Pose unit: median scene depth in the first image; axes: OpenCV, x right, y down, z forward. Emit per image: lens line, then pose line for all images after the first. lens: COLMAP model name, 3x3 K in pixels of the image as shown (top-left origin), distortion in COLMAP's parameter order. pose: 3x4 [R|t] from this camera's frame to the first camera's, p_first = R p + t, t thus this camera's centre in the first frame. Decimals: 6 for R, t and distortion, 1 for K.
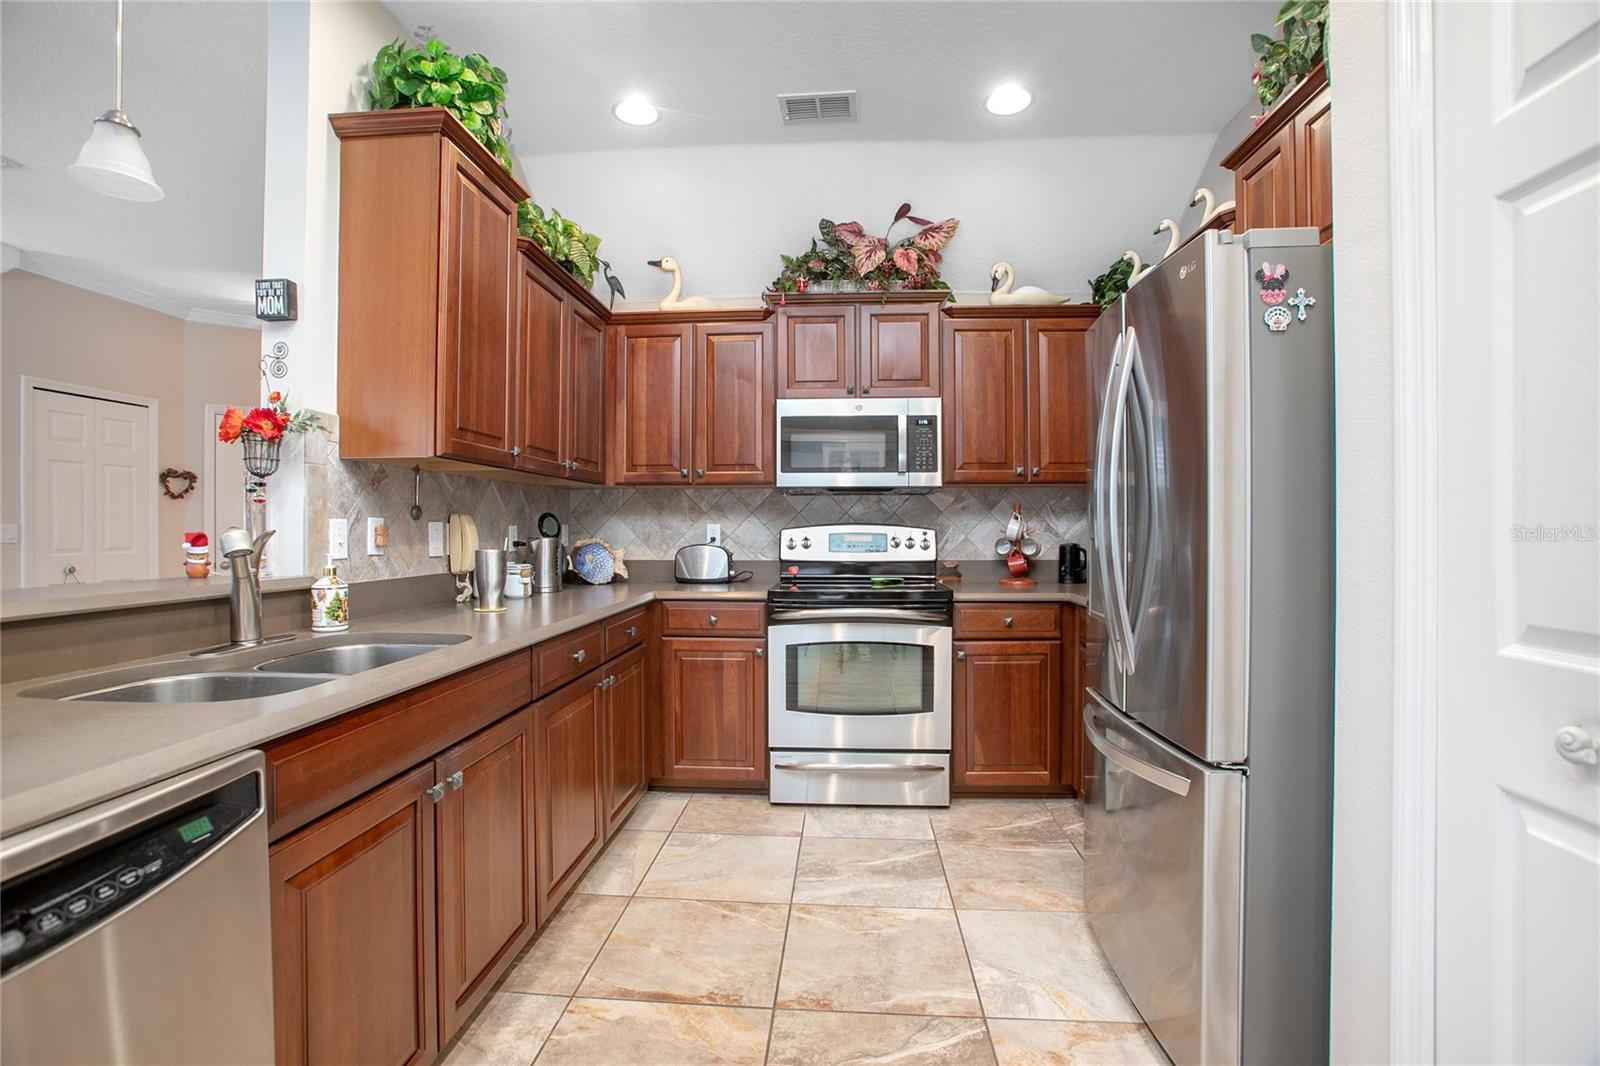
lens RADIAL K [[728.5, 0, 795.2], [0, 728.5, 528.4], [0, 0, 1]] dist [-0.077450, 0.036476]
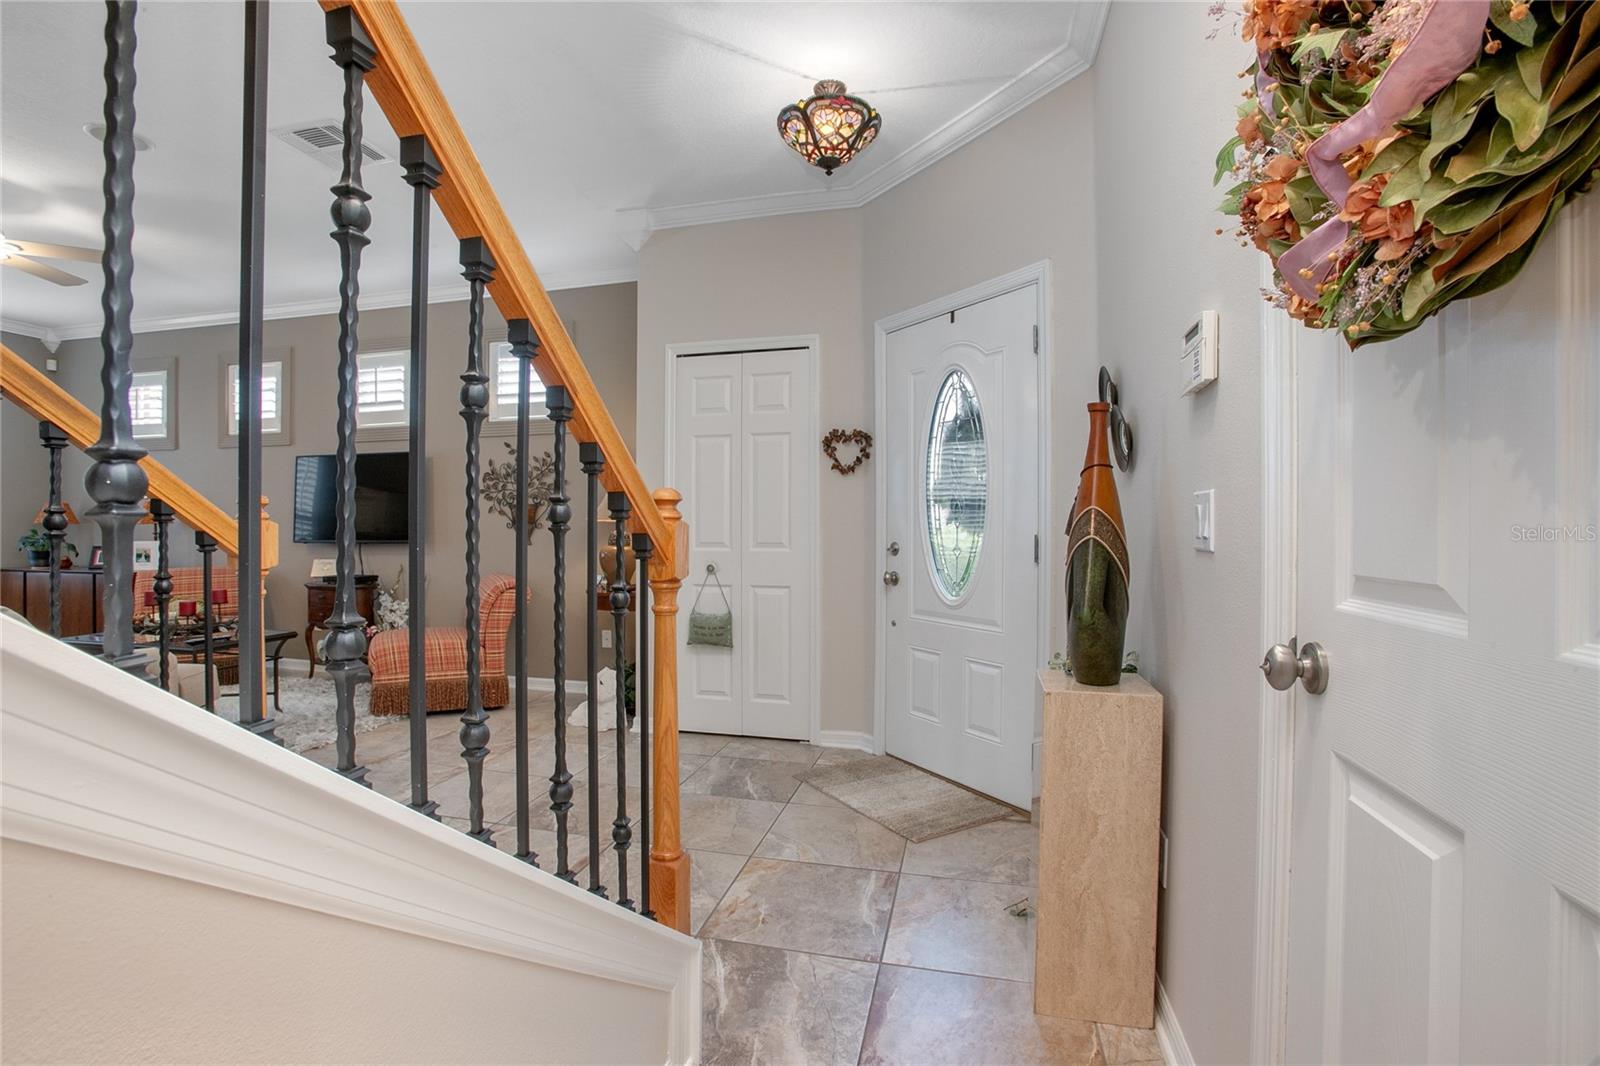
lens RADIAL K [[728.5, 0, 795.2], [0, 728.5, 528.4], [0, 0, 1]] dist [-0.077450, 0.036476]
pose [[-0.173149, 0.004217, -0.984887, -0.293836], [-0.004066, 0.999979, 0.004996, 0.011161], [0.984887, 0.004870, -0.173129, 1.705084]]
